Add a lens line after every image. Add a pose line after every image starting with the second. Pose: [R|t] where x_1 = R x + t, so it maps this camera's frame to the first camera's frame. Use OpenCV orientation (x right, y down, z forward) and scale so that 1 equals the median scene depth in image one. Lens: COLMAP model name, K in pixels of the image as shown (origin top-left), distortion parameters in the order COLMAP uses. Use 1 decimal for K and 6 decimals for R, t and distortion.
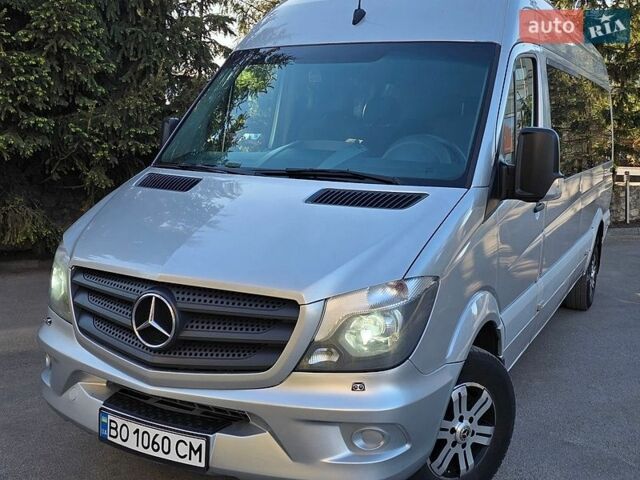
lens RADIAL K [[512.3, 0, 320.0], [0, 512.3, 240.0], [0, 0, 1]] dist [0.061643, -0.068774]
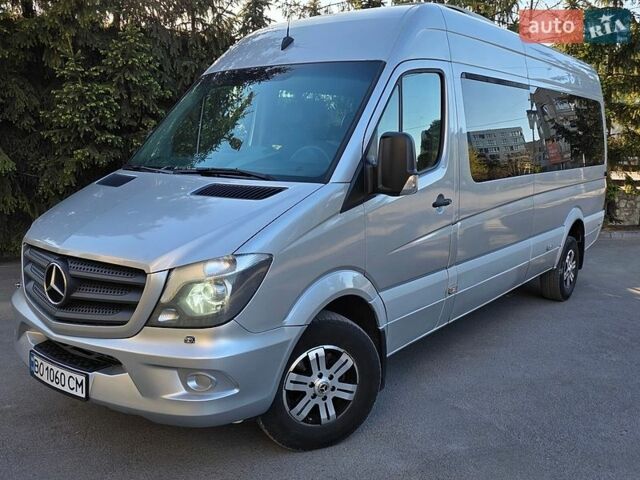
lens RADIAL K [[437.3, 0, 320.0], [0, 437.3, 240.0], [0, 0, 1]] dist [0.060816, -0.060632]
pose [[0.990281, 0.015465, -0.138217, 0.421507], [-0.014836, 0.999874, 0.005586, 0.025894], [0.138286, -0.003481, 0.990386, -0.010804]]
